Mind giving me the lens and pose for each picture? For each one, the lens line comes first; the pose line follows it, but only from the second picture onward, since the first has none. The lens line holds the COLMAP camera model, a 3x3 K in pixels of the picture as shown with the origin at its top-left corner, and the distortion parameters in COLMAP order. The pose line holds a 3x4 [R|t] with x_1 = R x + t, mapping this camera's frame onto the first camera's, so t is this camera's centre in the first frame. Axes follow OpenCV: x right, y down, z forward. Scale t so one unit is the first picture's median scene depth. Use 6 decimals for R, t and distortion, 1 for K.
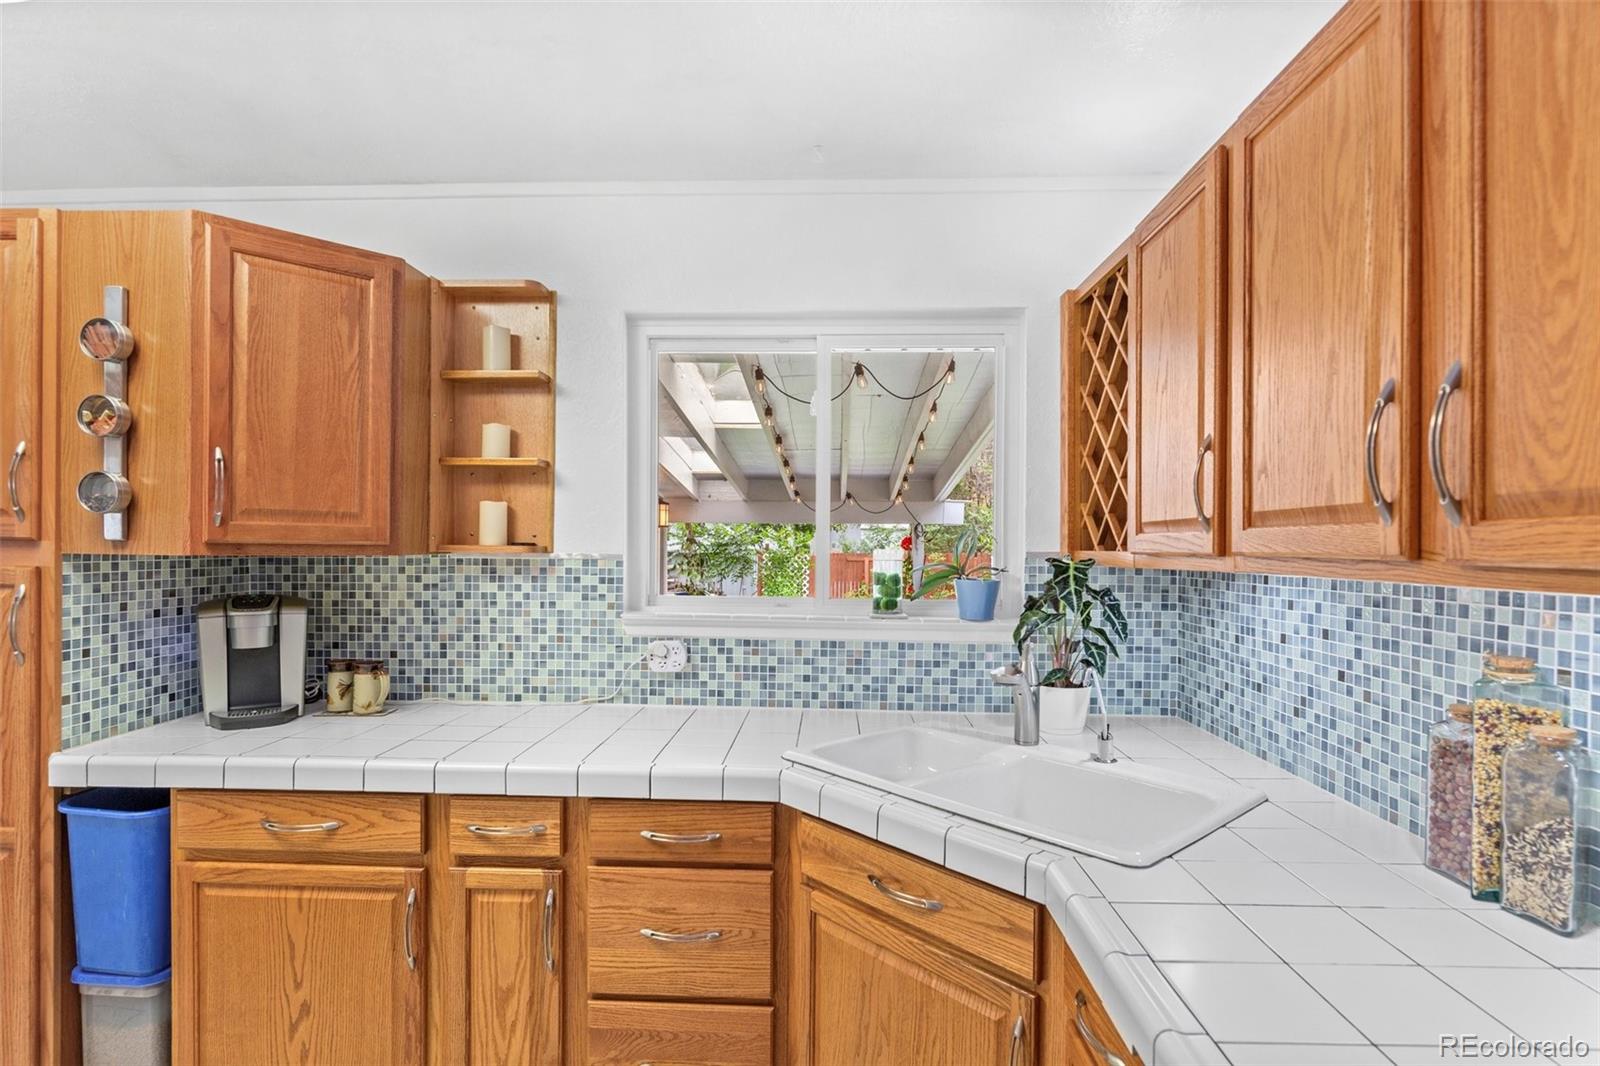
lens RADIAL K [[816.3, 0, 811.6], [0, 816.3, 555.2], [0, 0, 1]] dist [-0.000406, 0.000223]
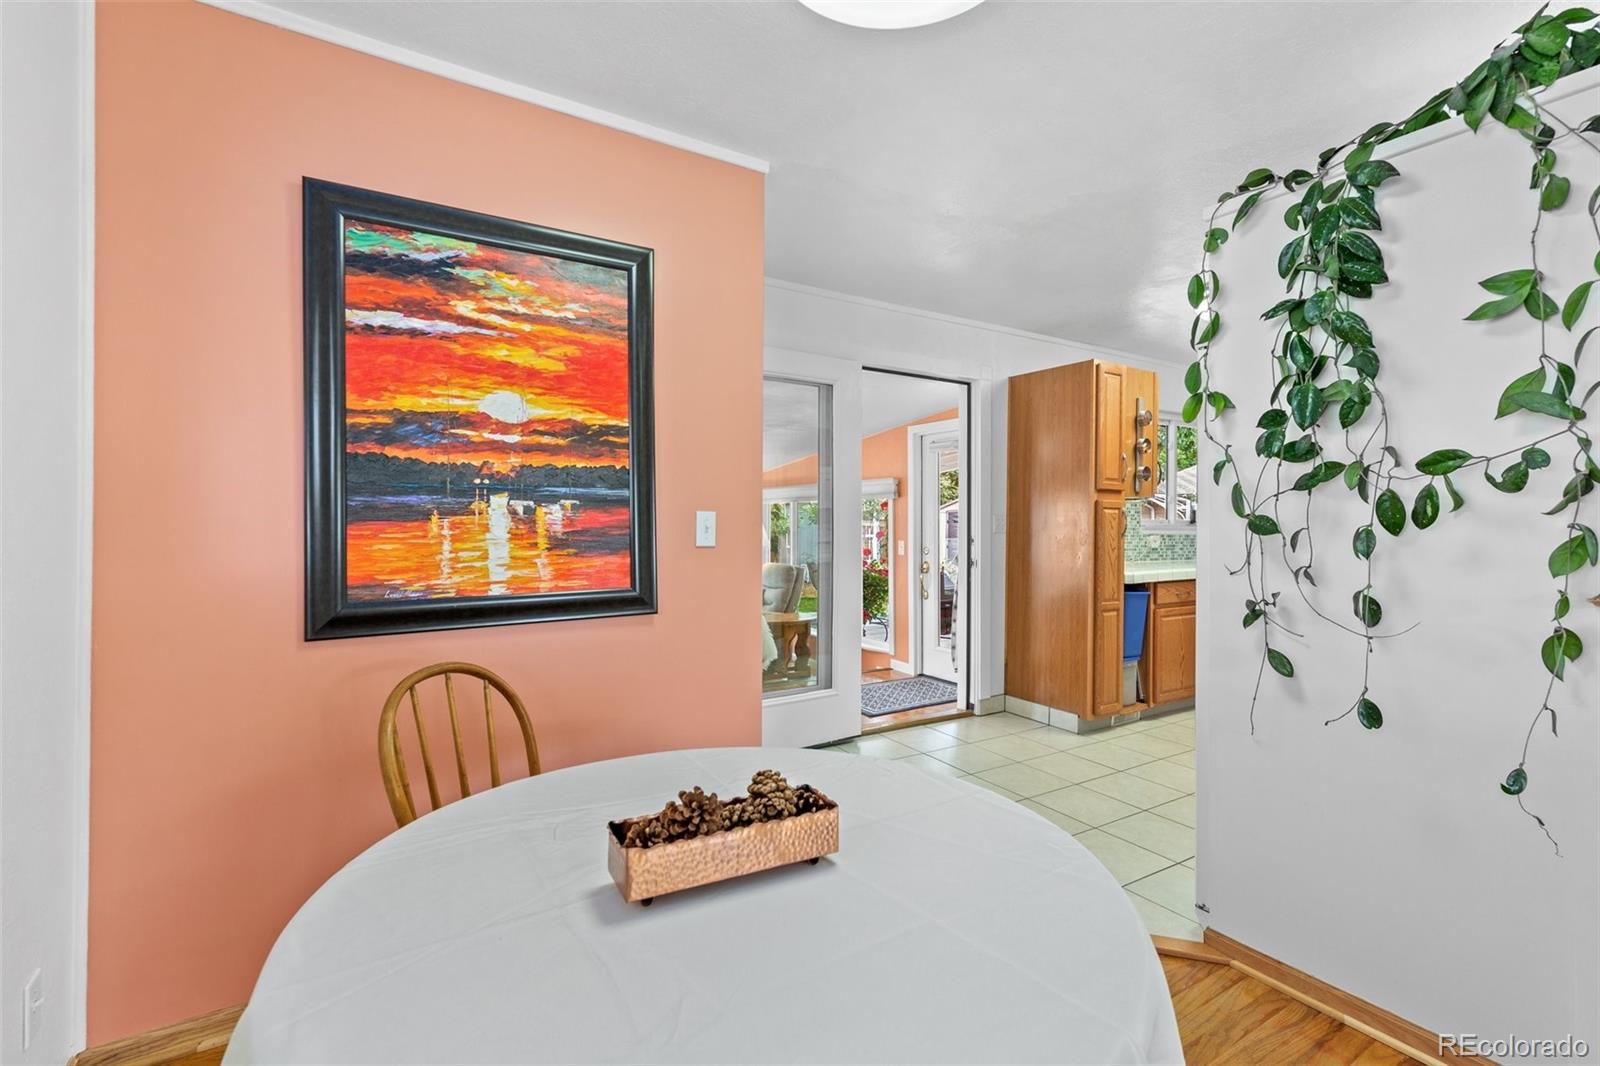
lens RADIAL K [[698.9, 0, 800.4], [0, 698.9, 521.6], [0, 0, 1]] dist [-0.002126, -0.000050]
pose [[0.836955, -0.006240, 0.547236, -2.302683], [0.014773, 0.999828, -0.011194, 0.068895], [-0.547073, 0.017453, 0.836903, -0.232285]]
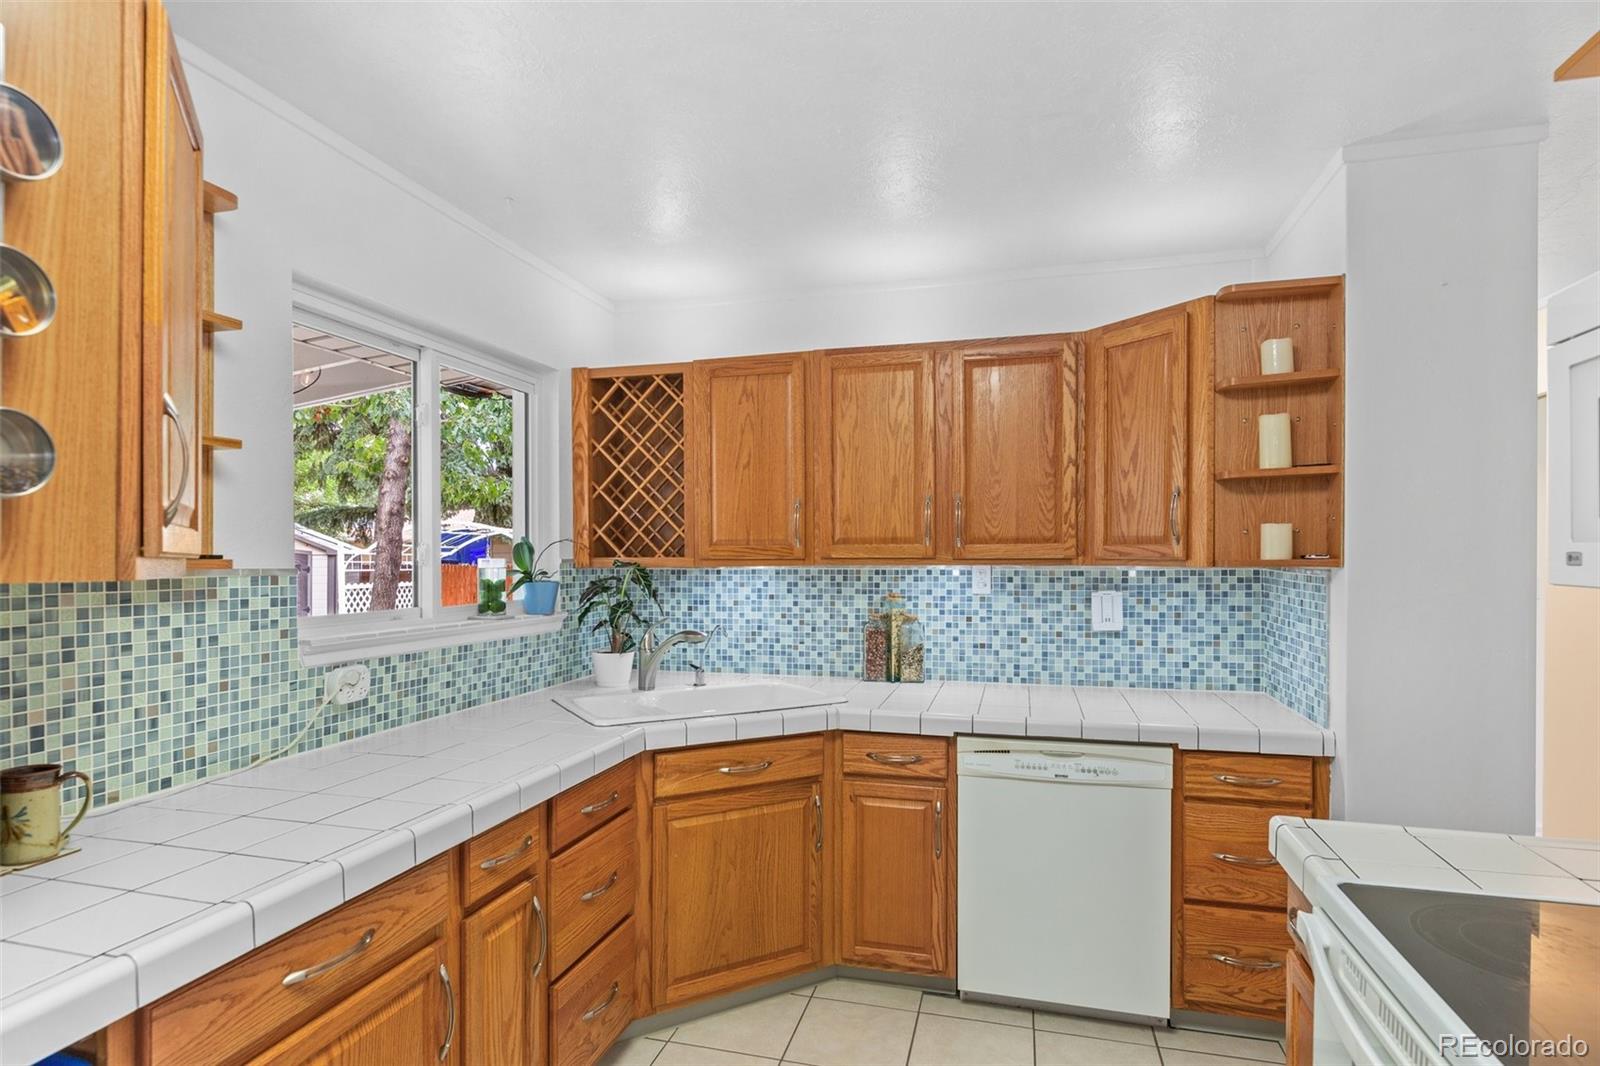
lens RADIAL K [[816.3, 0, 808.7], [0, 816.3, 564.2], [0, 0, 1]] dist [-0.000406, 0.000223]
pose [[0.216534, -0.018246, 0.976104, -0.914165], [0.017970, 0.999730, 0.014701, -0.008282], [-0.976110, 0.014358, 0.216804, 0.330096]]
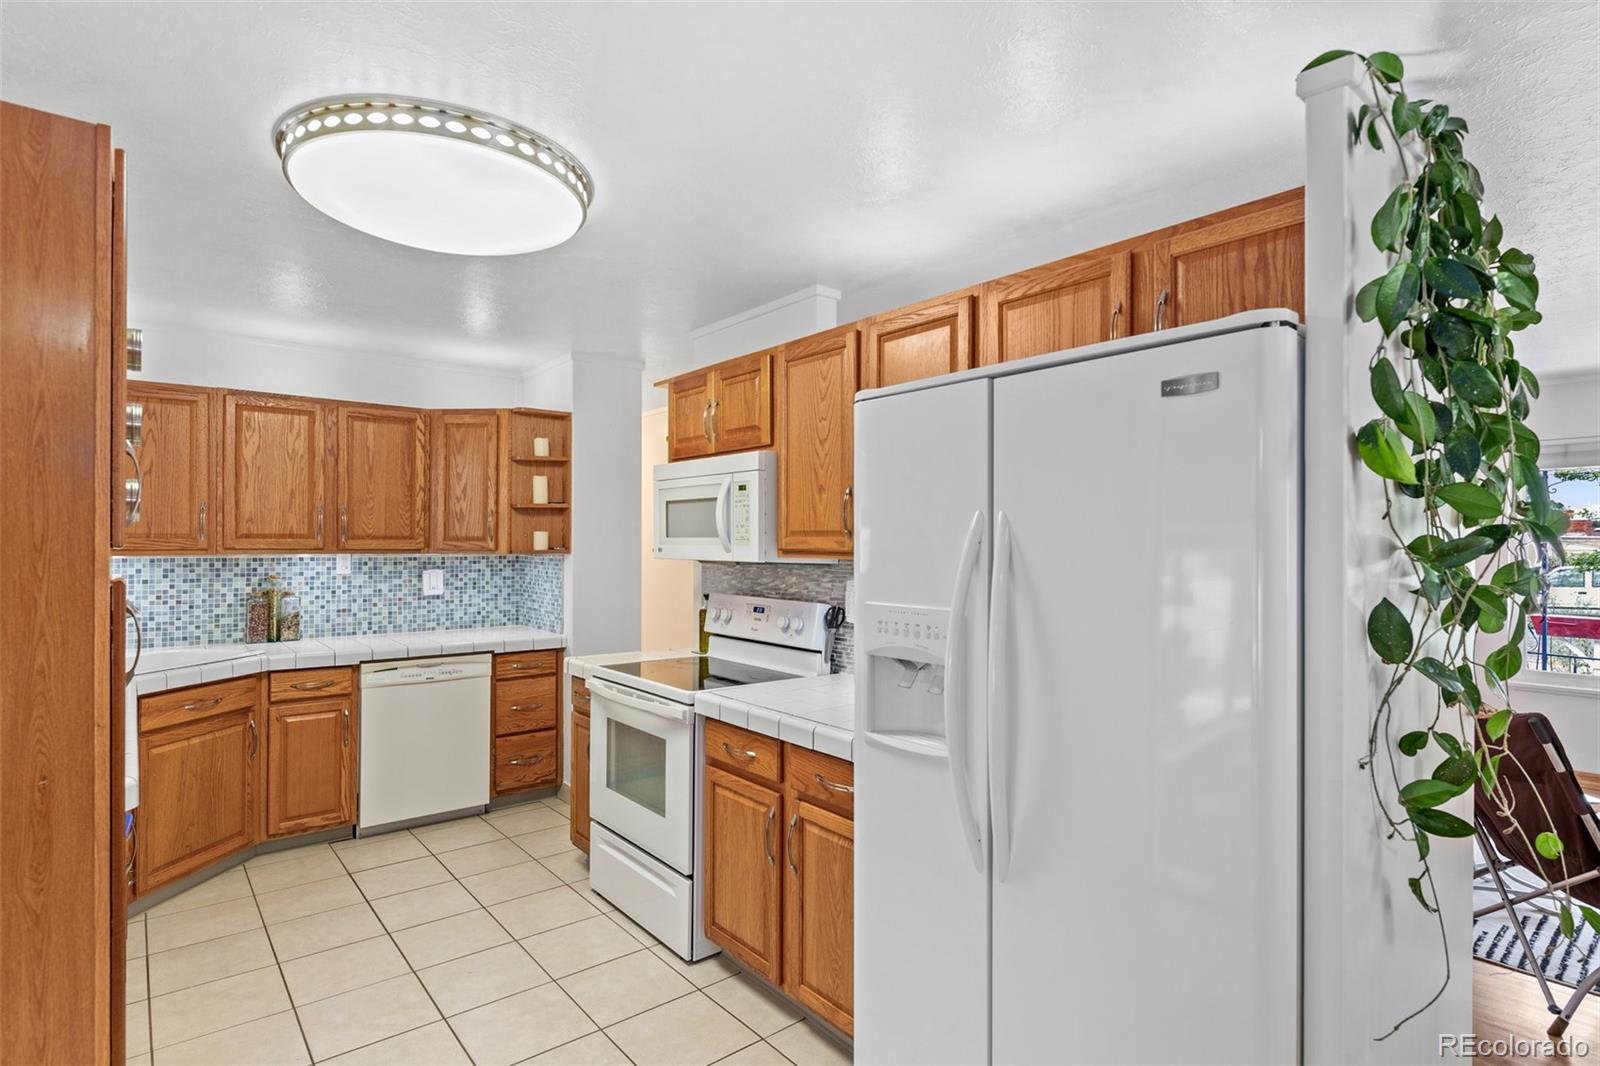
lens RADIAL K [[816.3, 0, 804.8], [0, 816.3, 548.4], [0, 0, 1]] dist [-0.000406, 0.000223]
pose [[-0.672807, -0.012863, 0.739707, -1.660665], [0.002488, 0.999804, 0.019649, -0.028527], [-0.739814, 0.015060, -0.672643, 0.818632]]
